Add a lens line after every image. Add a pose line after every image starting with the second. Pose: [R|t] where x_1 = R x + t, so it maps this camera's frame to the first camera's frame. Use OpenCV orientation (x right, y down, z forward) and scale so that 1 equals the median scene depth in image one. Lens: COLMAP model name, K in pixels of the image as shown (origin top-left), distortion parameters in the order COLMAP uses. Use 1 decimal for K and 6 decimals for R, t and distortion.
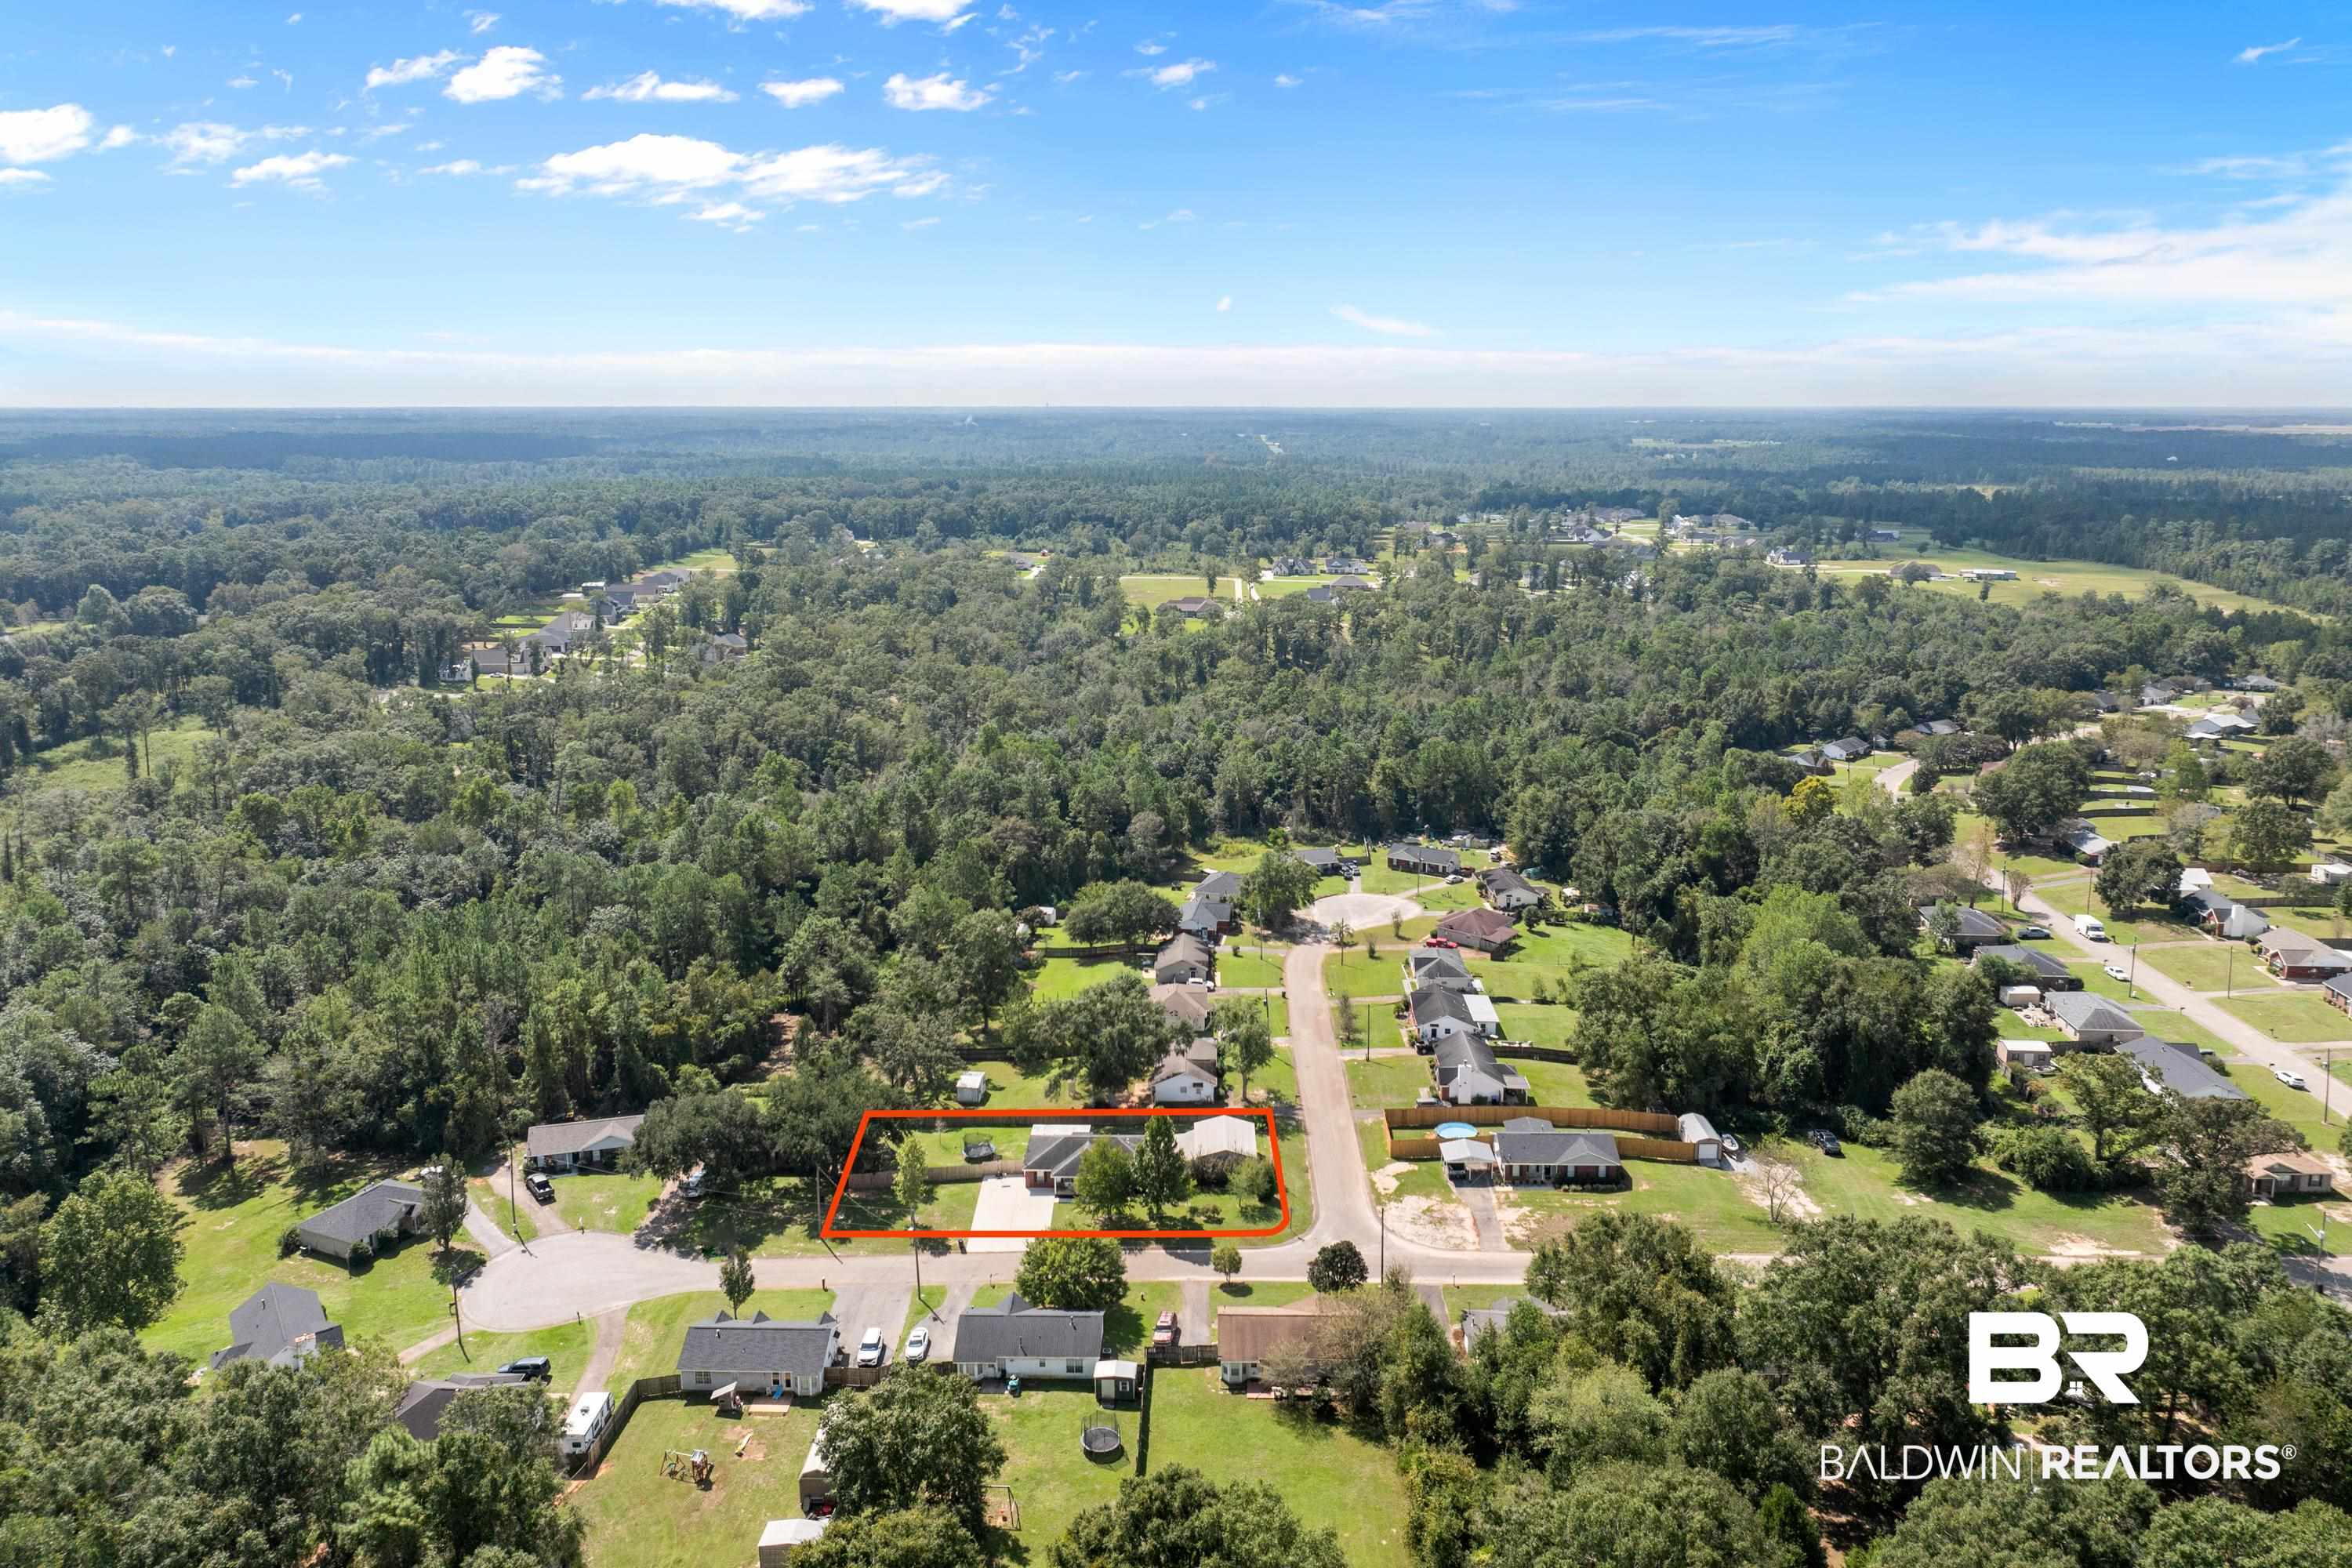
lens RADIAL K [[1644.5, 0, 1176.0], [0, 1644.5, 784.0], [0, 0, 1]] dist [-0.000916, 0.000204]
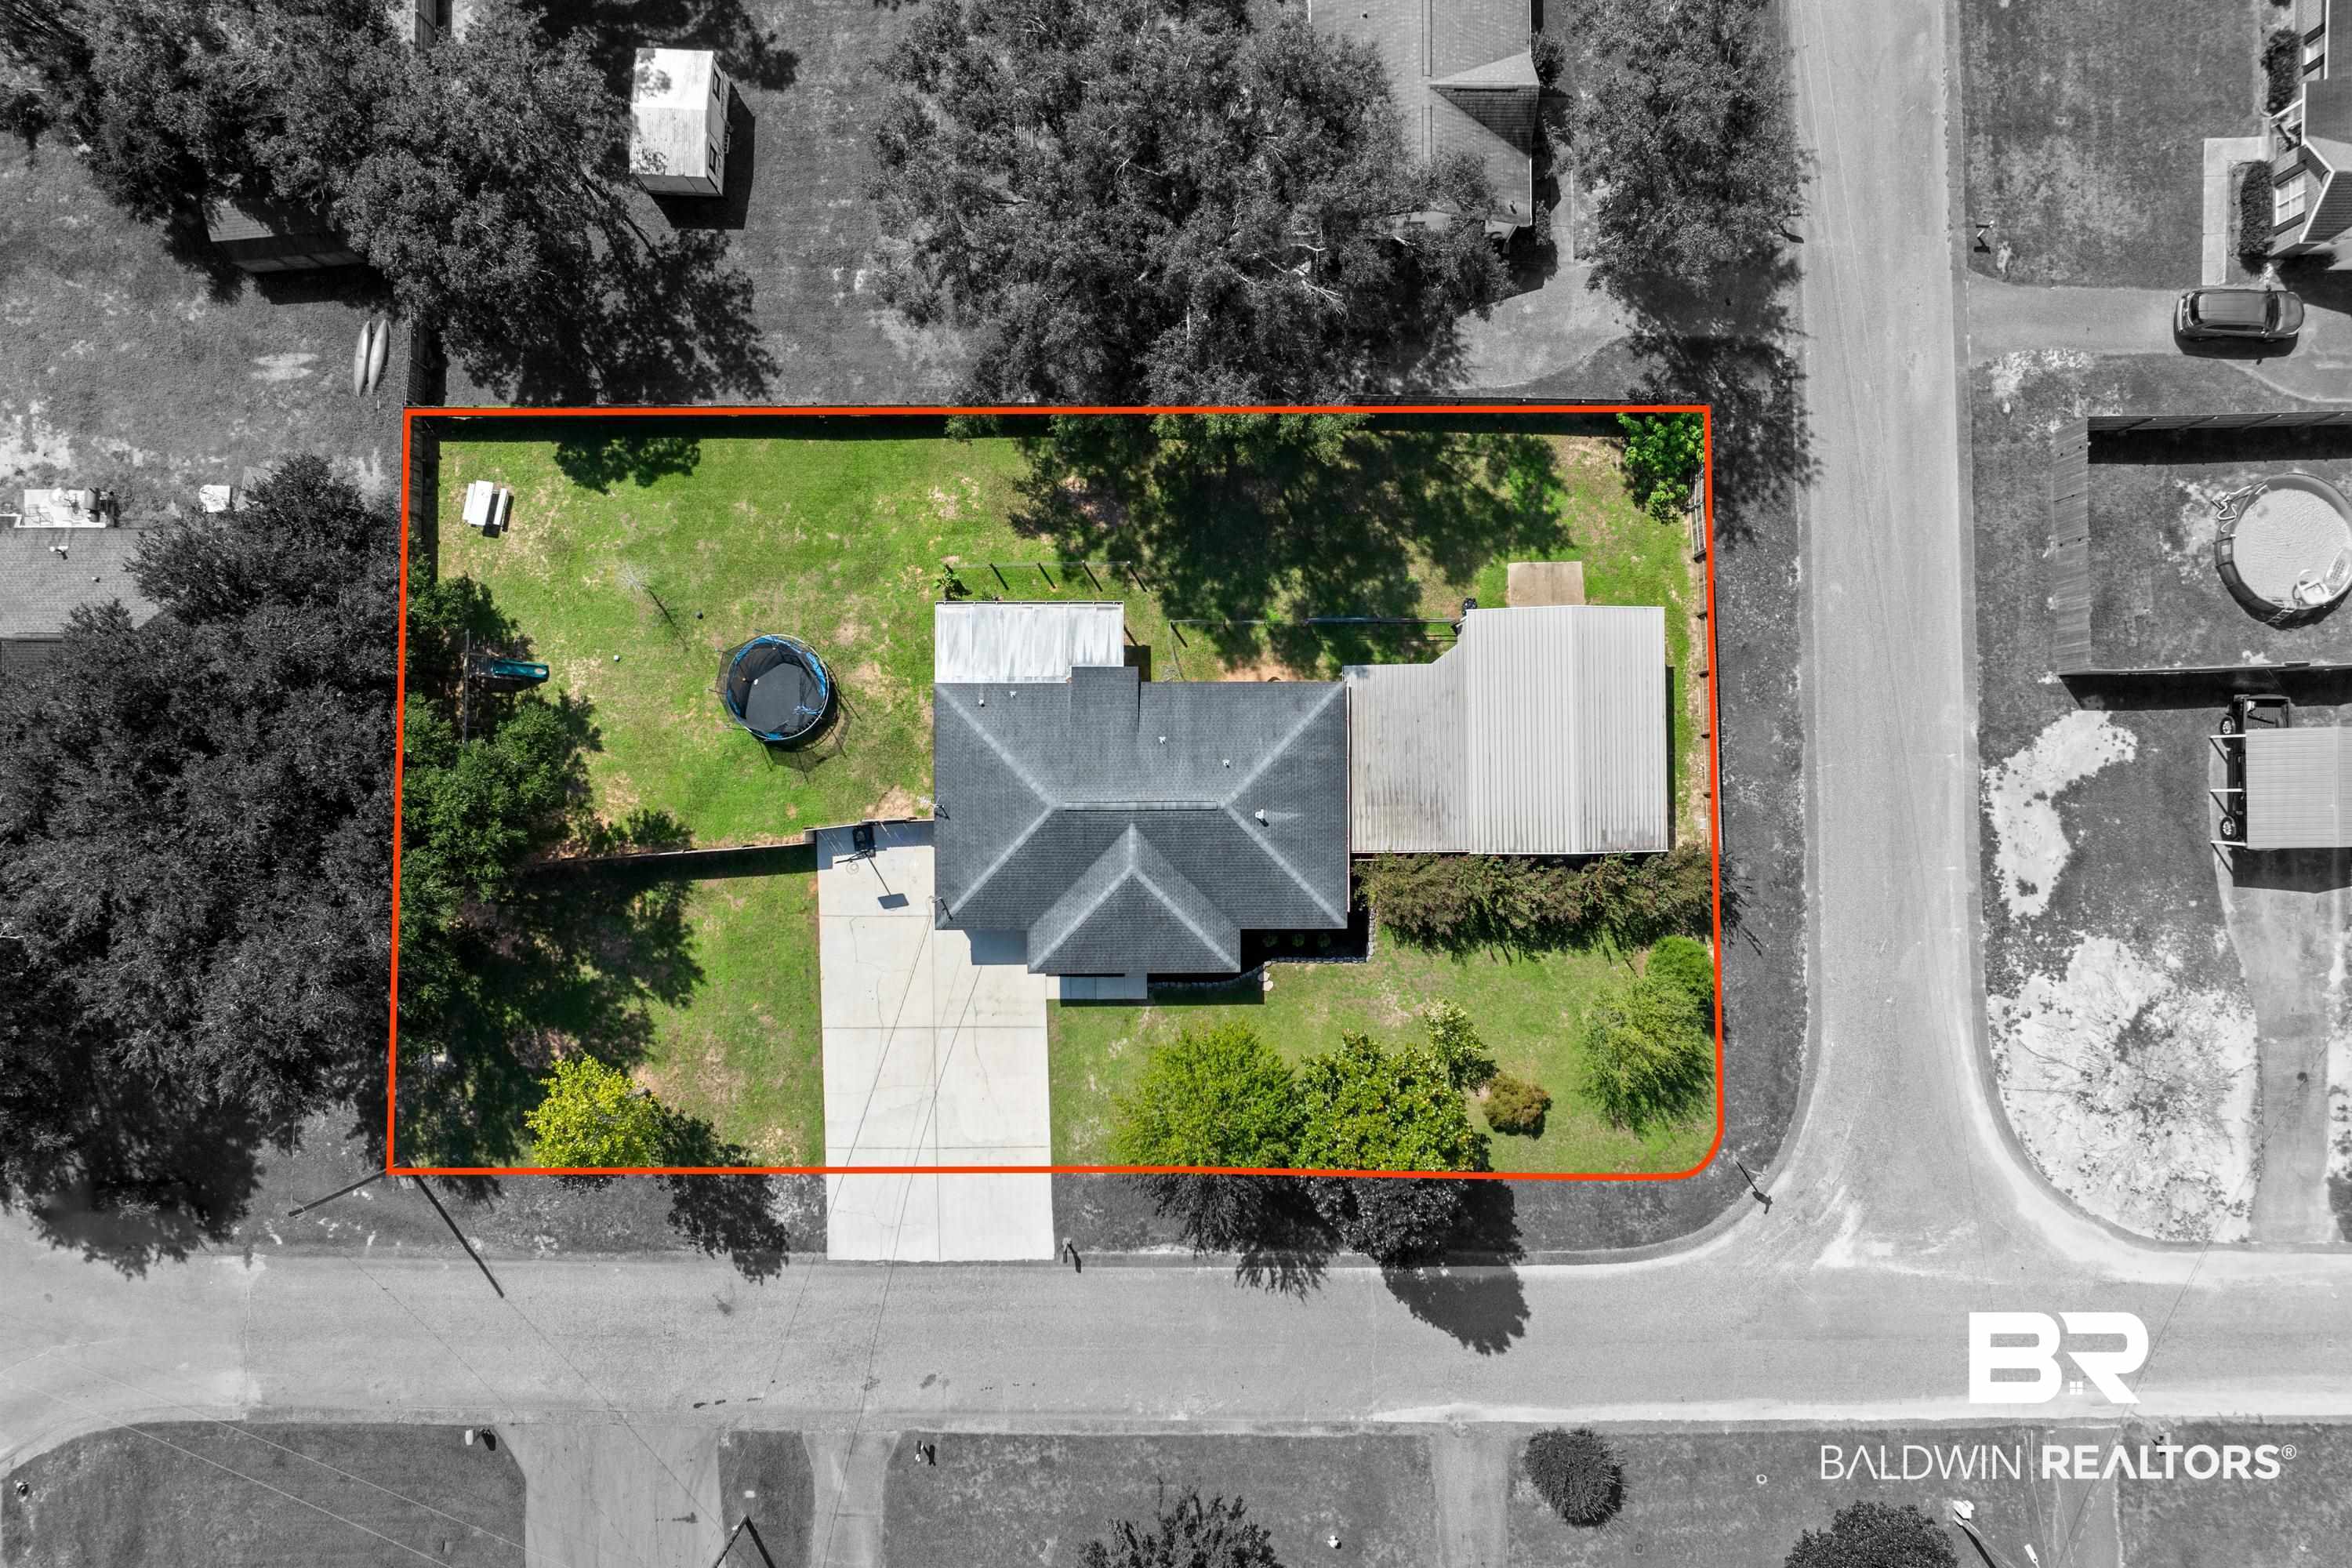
lens RADIAL K [[1644.5, 0, 1176.0], [0, 1644.5, 784.0], [0, 0, 1]] dist [-0.000916, 0.000204]
pose [[0.999616, -0.023954, 0.013916, -0.049450], [-0.008129, 0.226556, 0.973964, -0.083134], [-0.026483, -0.973703, 0.226275, 0.932133]]
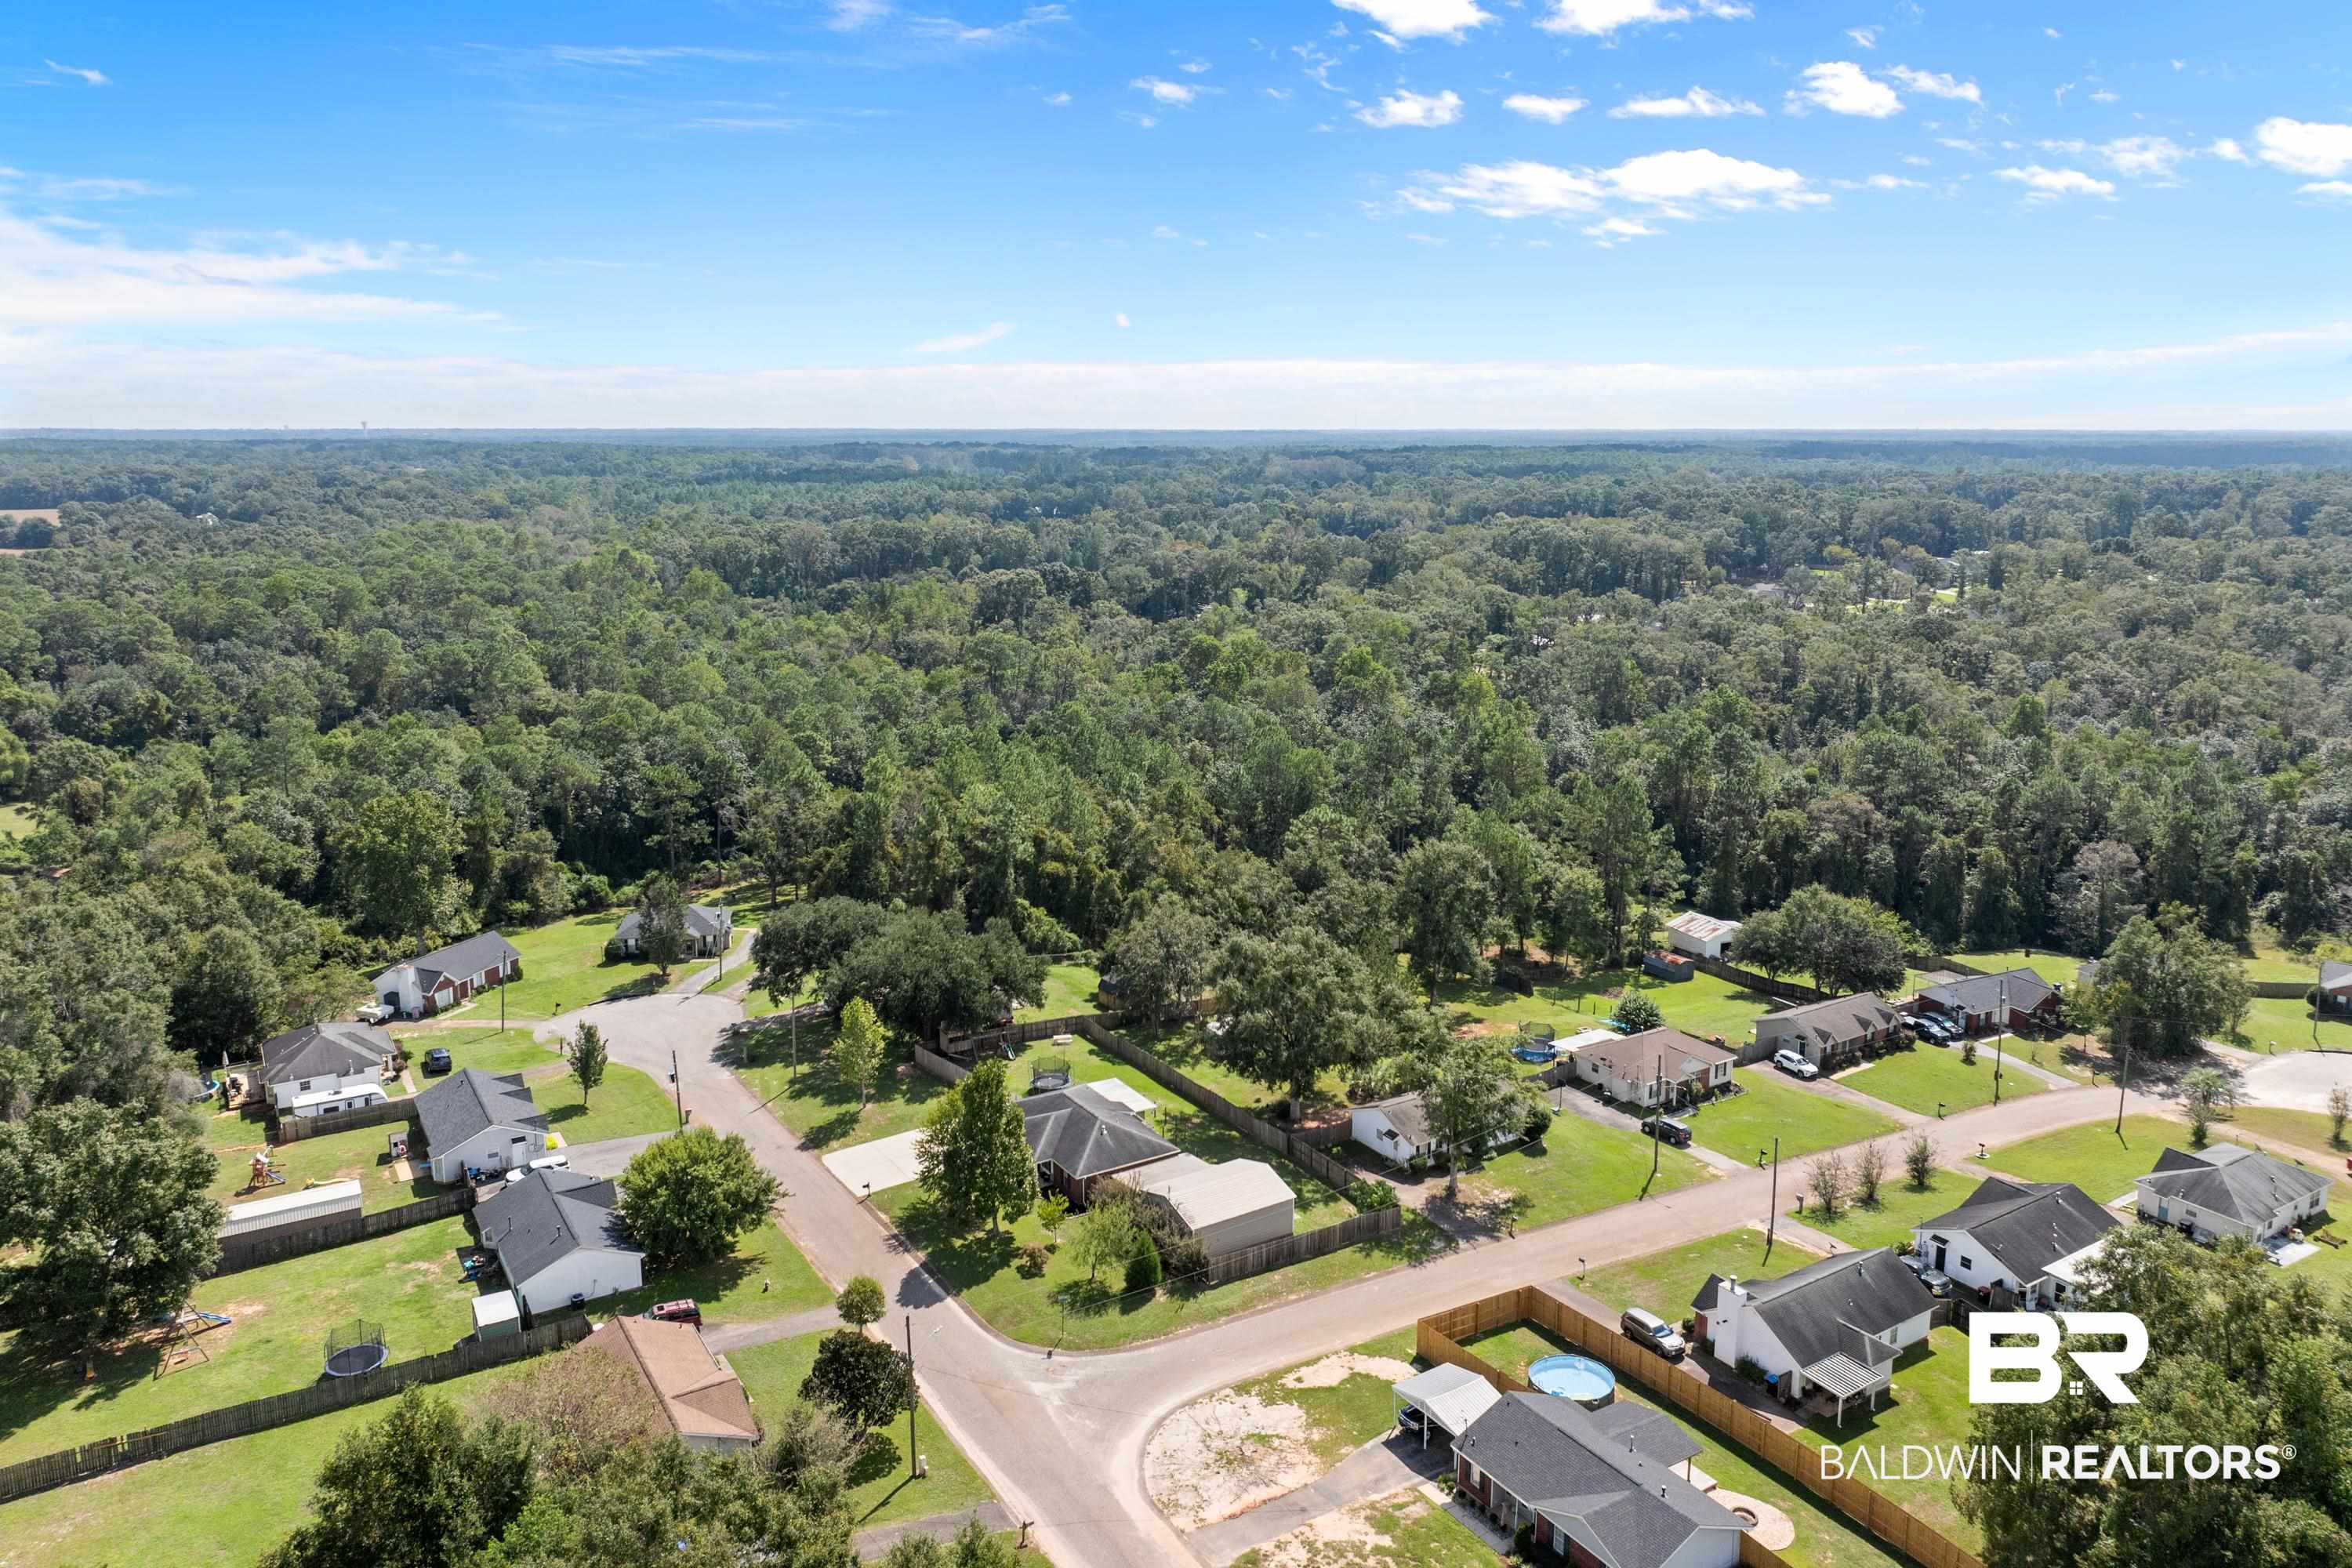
lens RADIAL K [[1644.5, 0, 1176.0], [0, 1644.5, 784.0], [0, 0, 1]] dist [-0.000916, 0.000204]
pose [[0.546299, 0.185295, -0.816837, 0.498995], [-0.195354, 0.976514, 0.090864, 0.015570], [0.814490, 0.109934, 0.569667, 0.628757]]
